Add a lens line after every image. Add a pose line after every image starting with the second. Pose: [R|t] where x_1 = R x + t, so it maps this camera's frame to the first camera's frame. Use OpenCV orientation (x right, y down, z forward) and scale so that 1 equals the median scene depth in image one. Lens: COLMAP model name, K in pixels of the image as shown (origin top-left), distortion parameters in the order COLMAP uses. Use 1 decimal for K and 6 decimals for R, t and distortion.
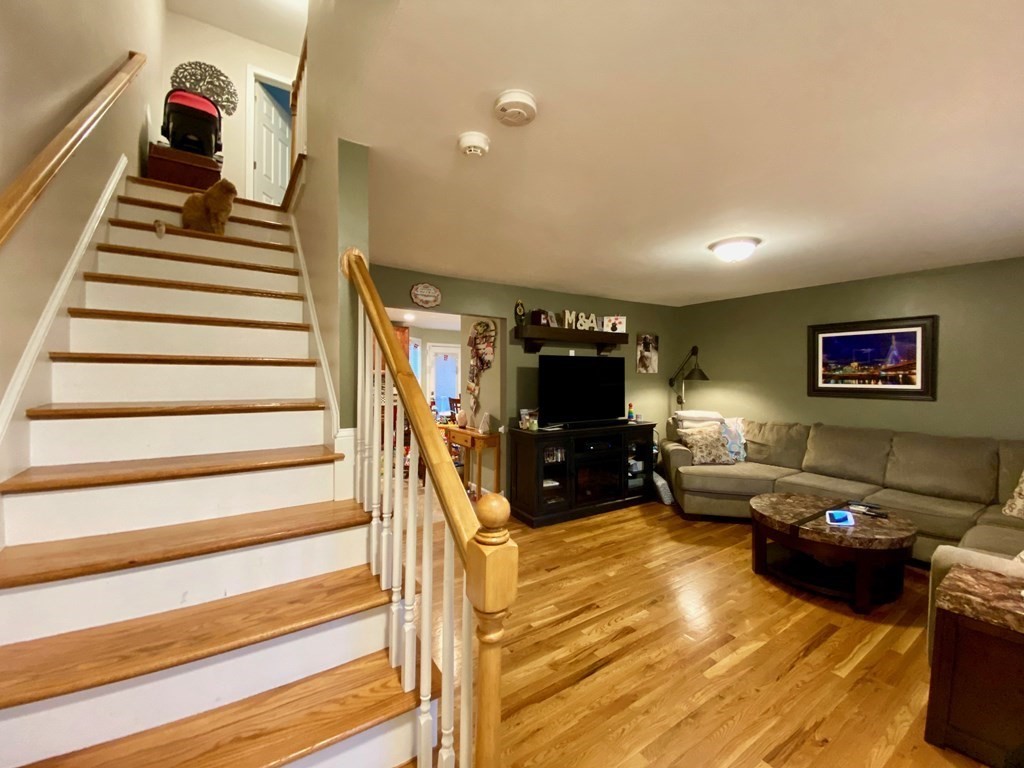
lens RADIAL K [[418.8, 0, 508.8], [0, 418.8, 375.0], [0, 0, 1]] dist [0.001694, -0.006643]
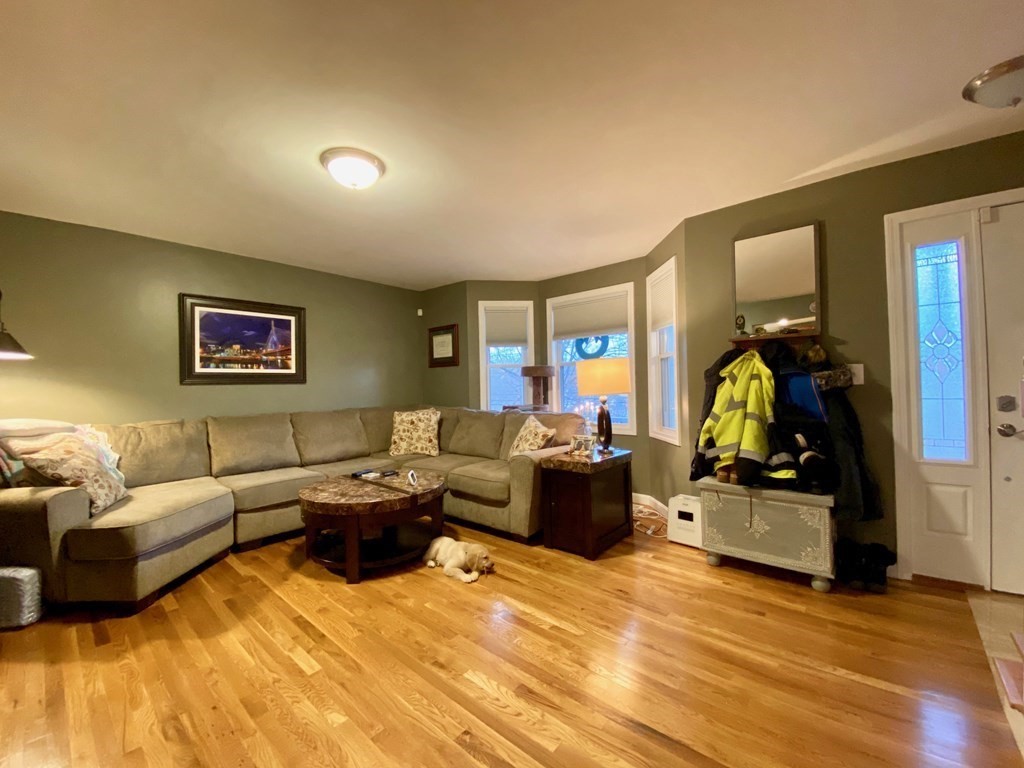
lens RADIAL K [[418.8, 0, 507.6], [0, 418.8, 382.4], [0, 0, 1]] dist [0.001694, -0.006643]
pose [[-0.269967, 0.017816, 0.962705, -0.208519], [0.023458, 0.999654, -0.011922, 0.079712], [-0.962584, 0.019365, -0.270292, 0.718347]]
